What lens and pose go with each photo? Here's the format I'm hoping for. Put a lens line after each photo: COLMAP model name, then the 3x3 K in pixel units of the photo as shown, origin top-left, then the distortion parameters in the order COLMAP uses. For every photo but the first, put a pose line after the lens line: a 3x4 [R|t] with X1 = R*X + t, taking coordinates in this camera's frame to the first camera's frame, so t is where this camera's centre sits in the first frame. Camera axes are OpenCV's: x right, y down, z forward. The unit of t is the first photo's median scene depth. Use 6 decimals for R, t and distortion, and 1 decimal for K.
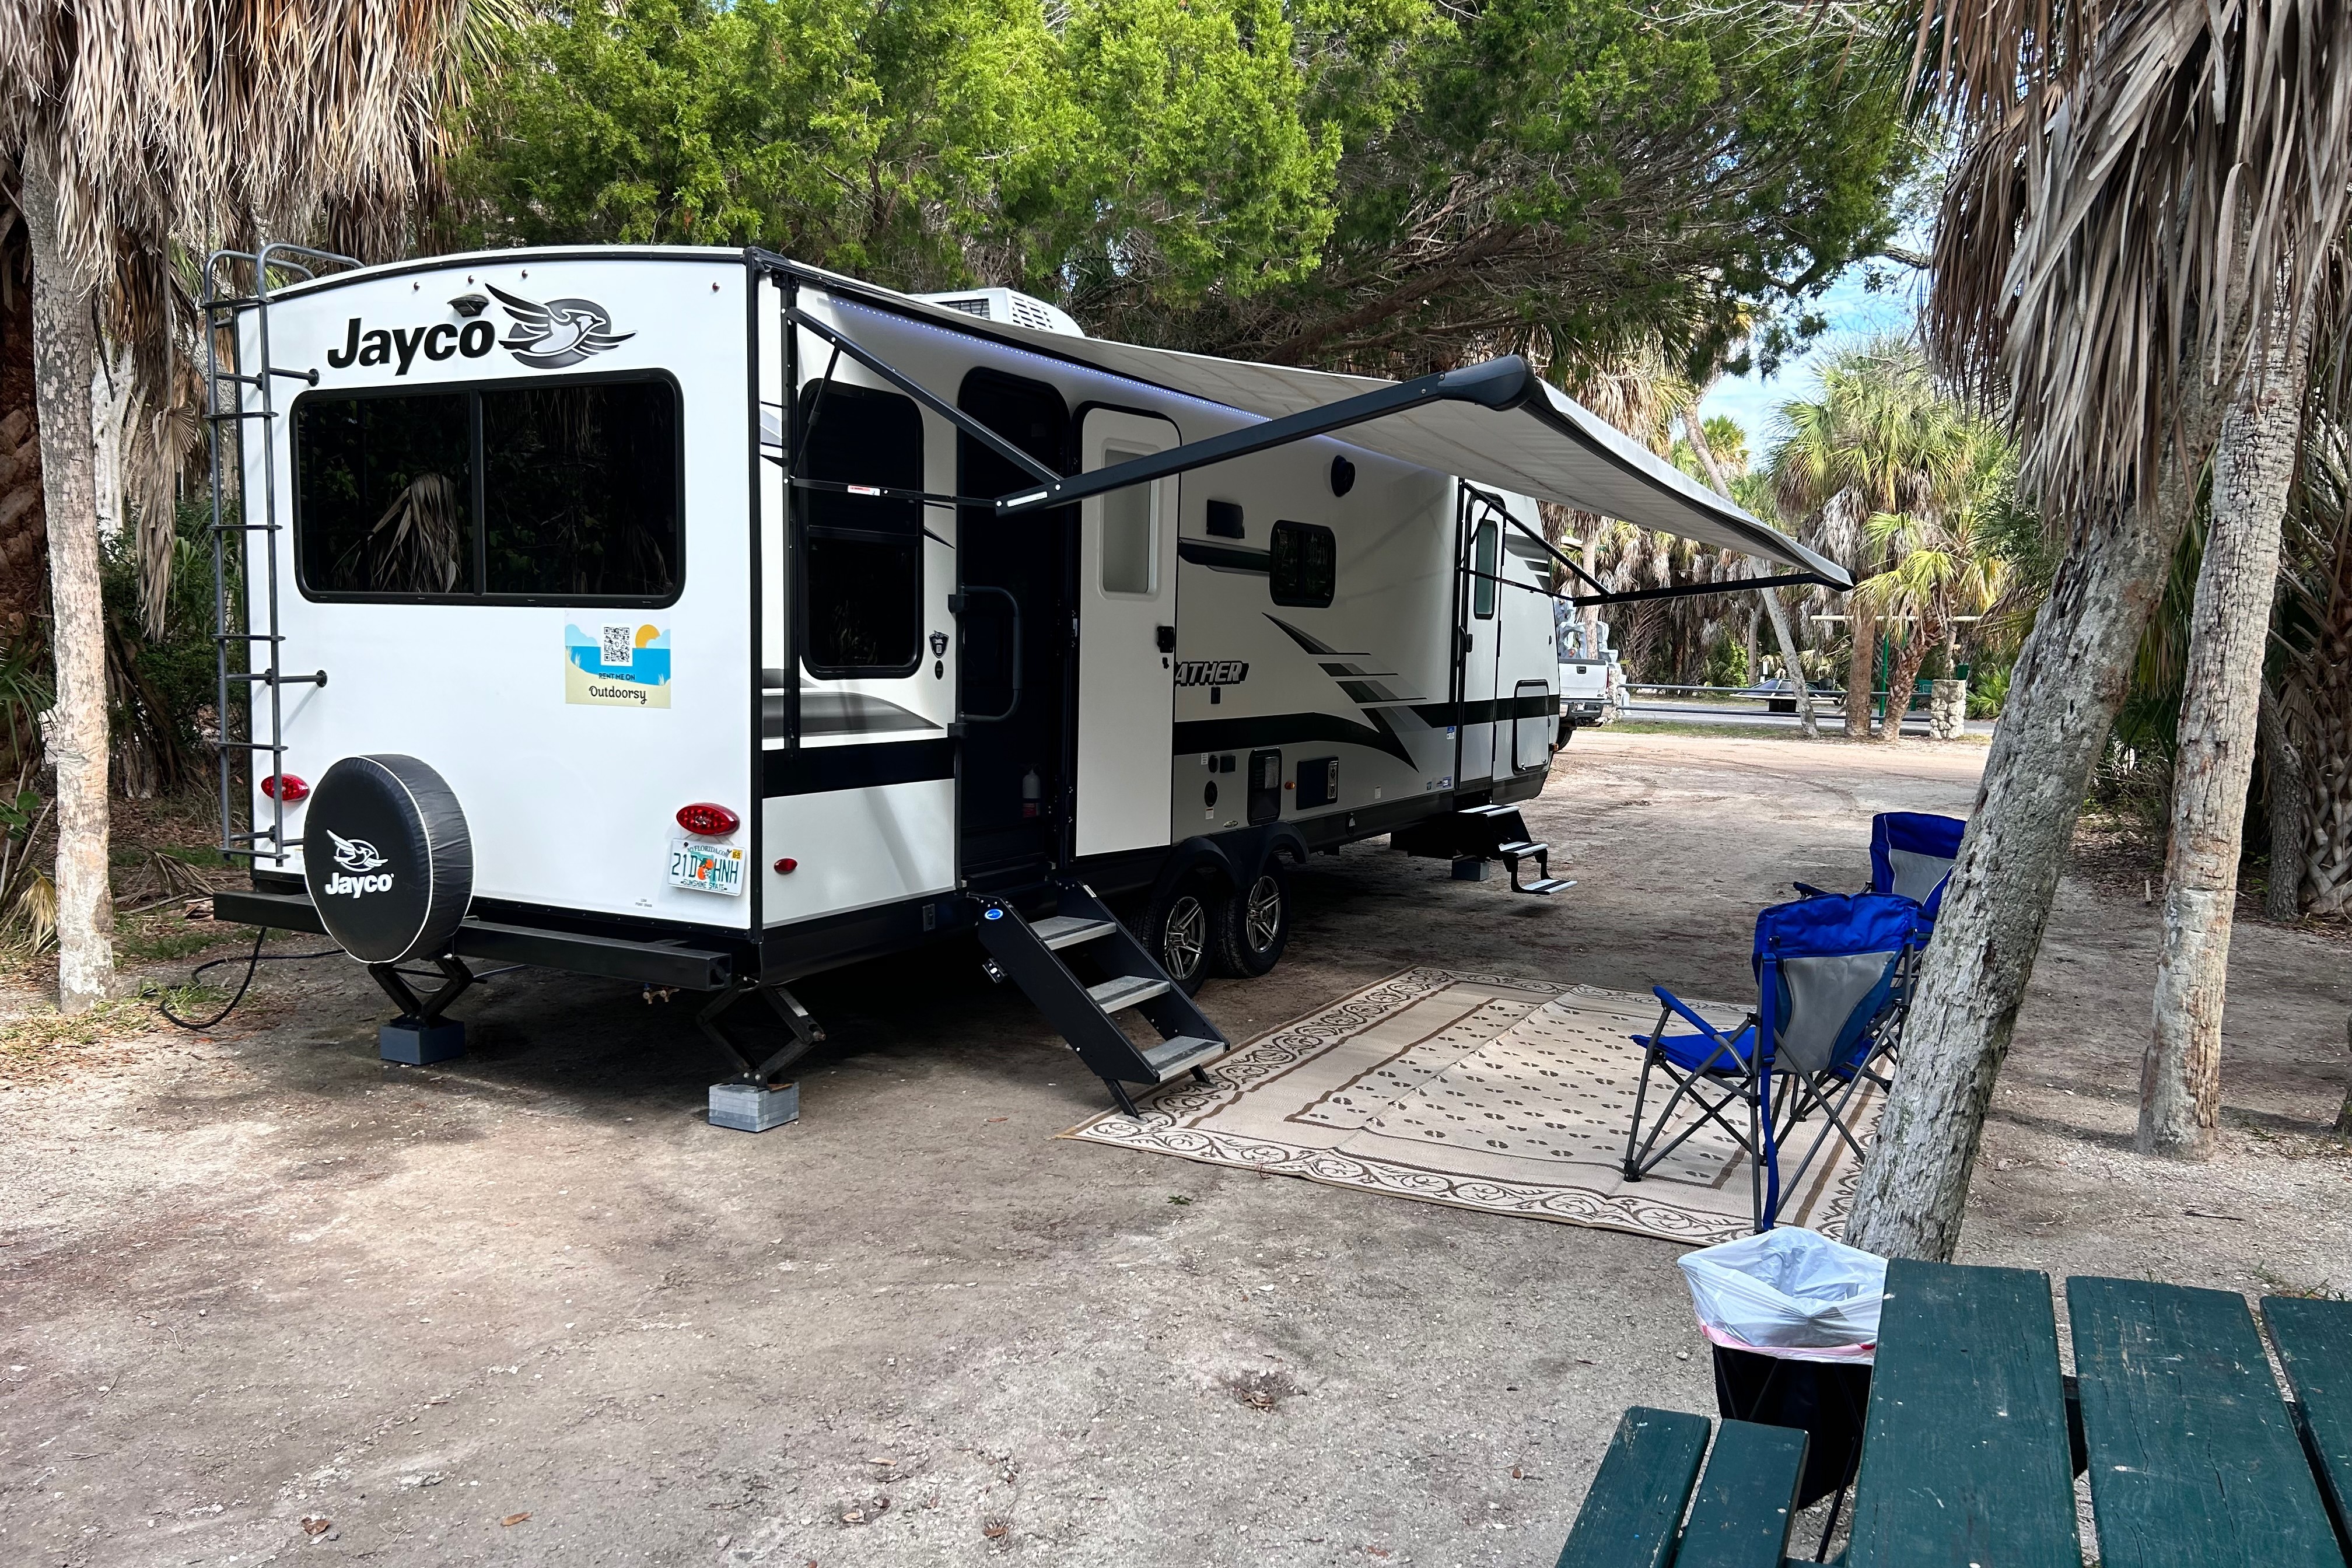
lens RADIAL K [[1790.6, 0, 1176.9], [0, 1790.6, 789.4], [0, 0, 1]] dist [-0.001806, -0.006598]
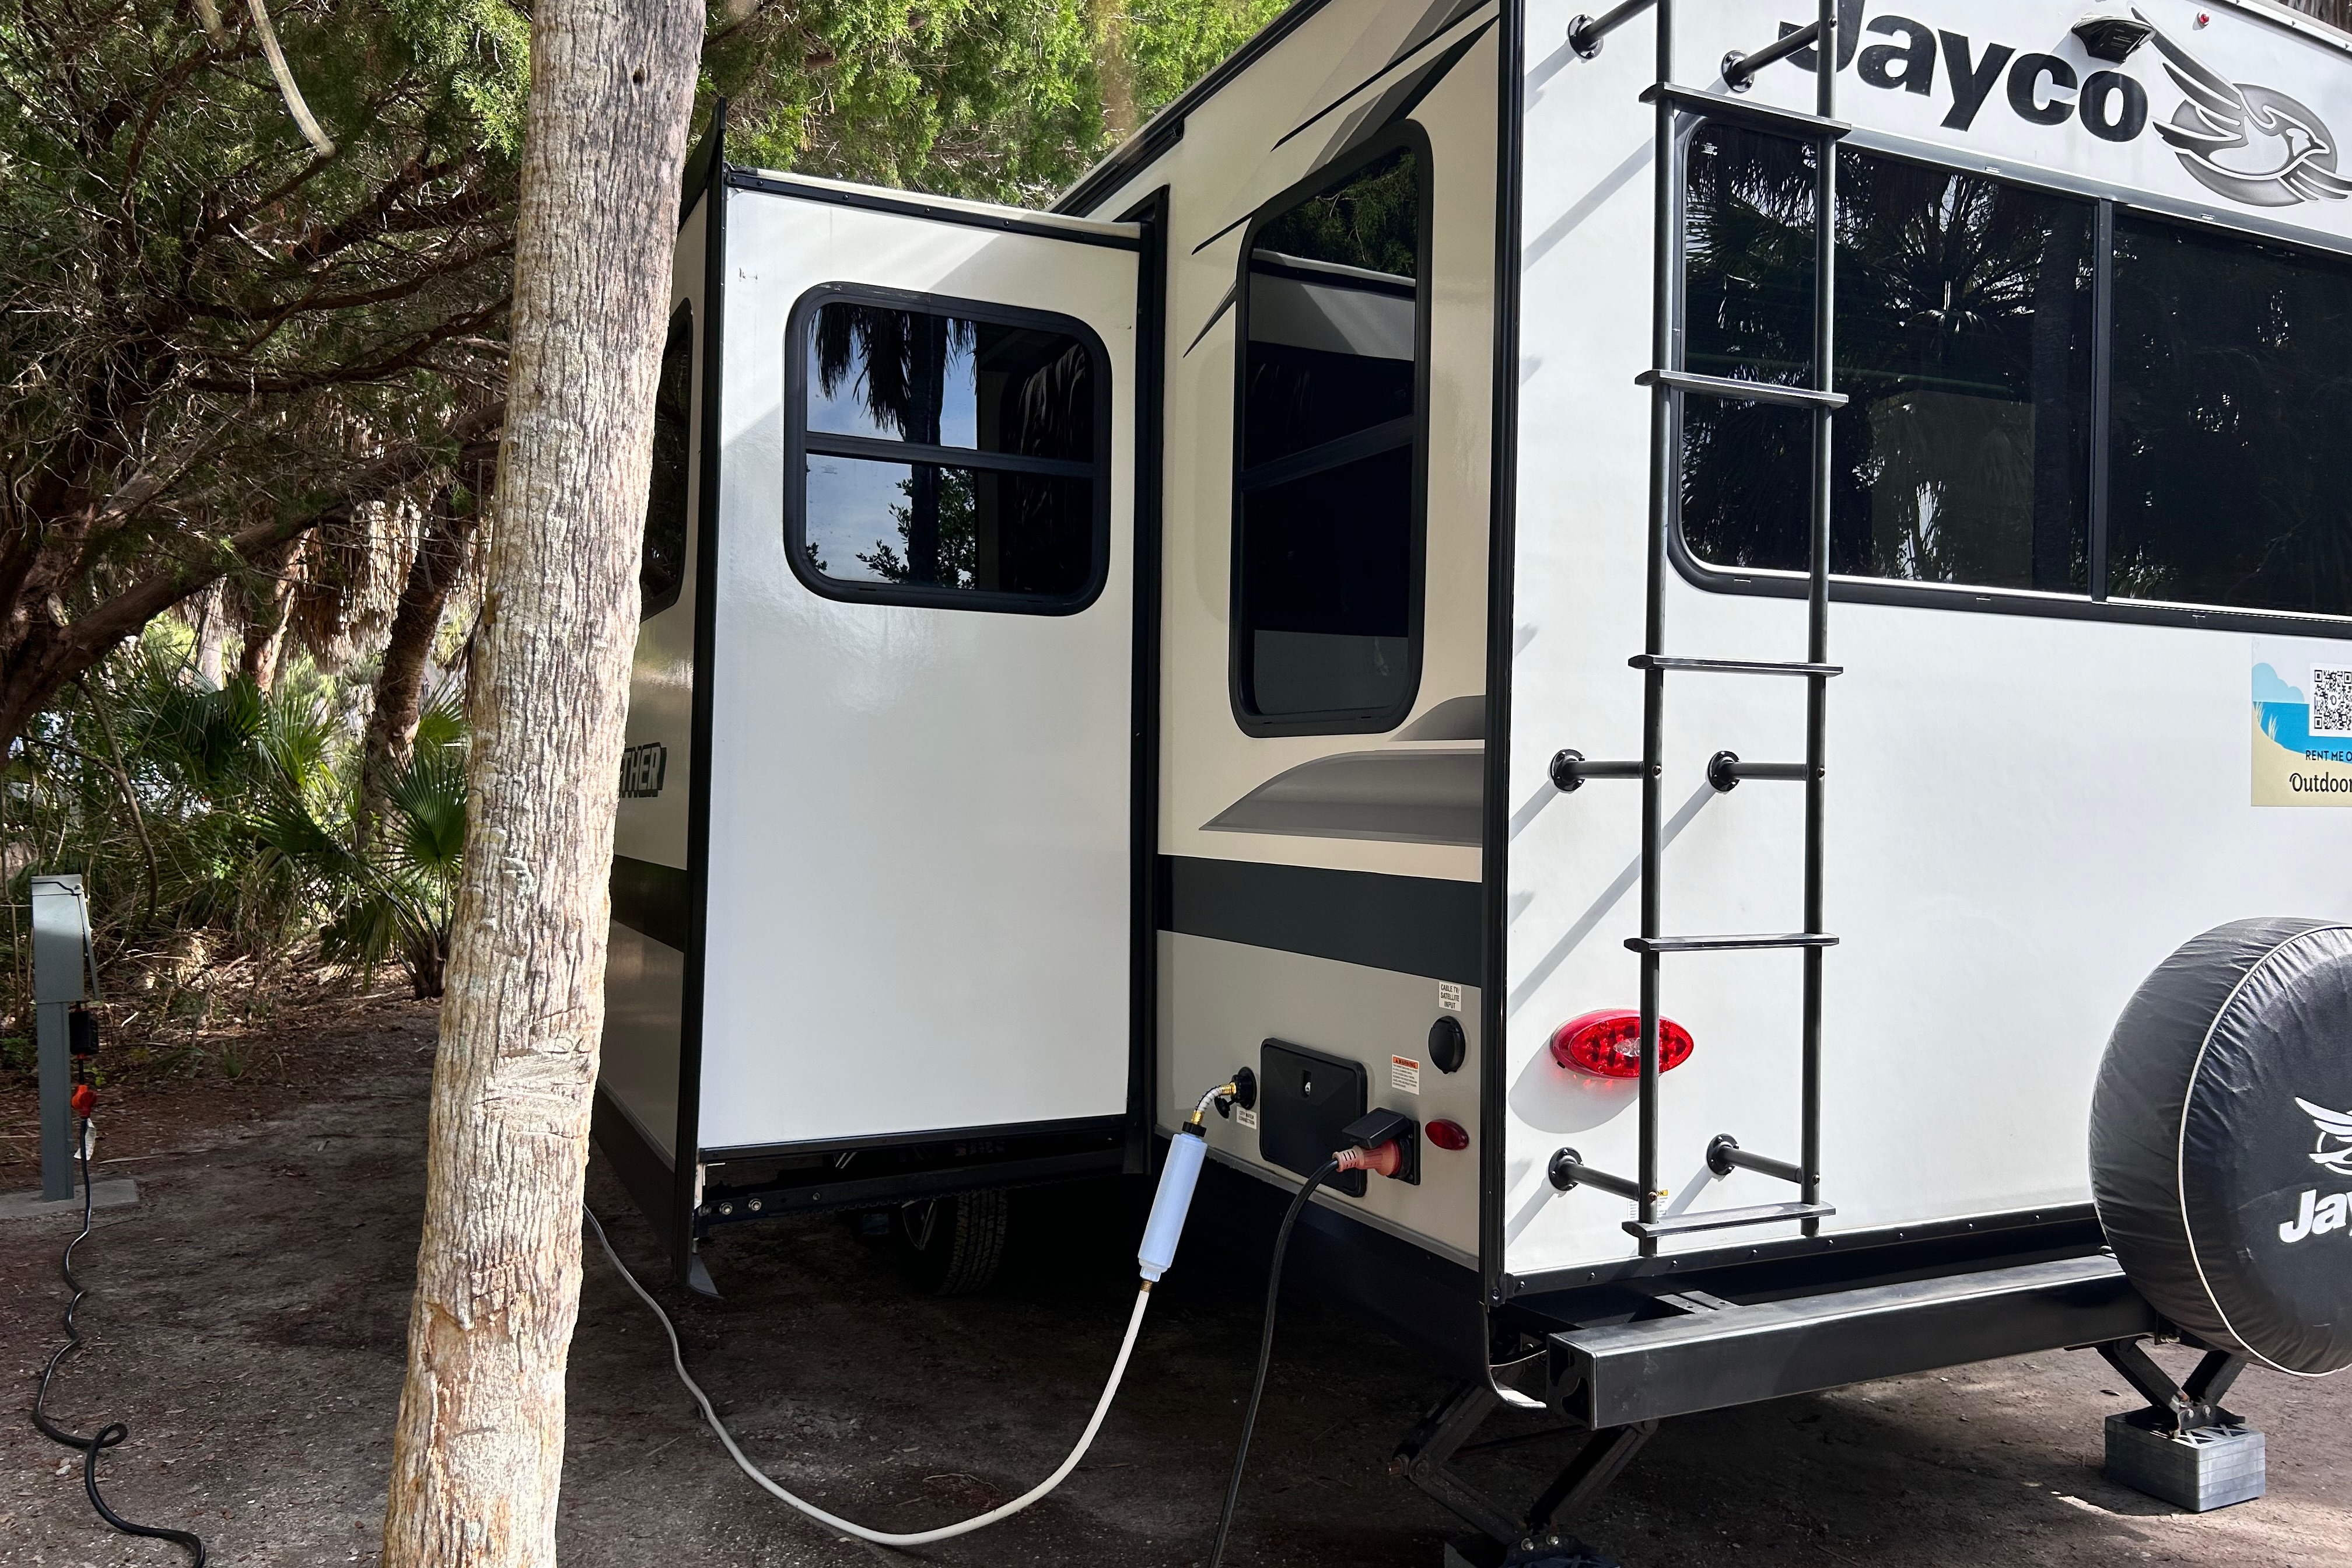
lens RADIAL K [[1790.6, 0, 1176.6], [0, 1790.6, 777.4], [0, 0, 1]] dist [-0.001806, -0.006598]
pose [[0.613073, -0.005953, 0.790004, -0.970397], [0.067547, 0.996705, -0.044909, -0.054029], [-0.787134, 0.080895, 0.611455, 0.917225]]
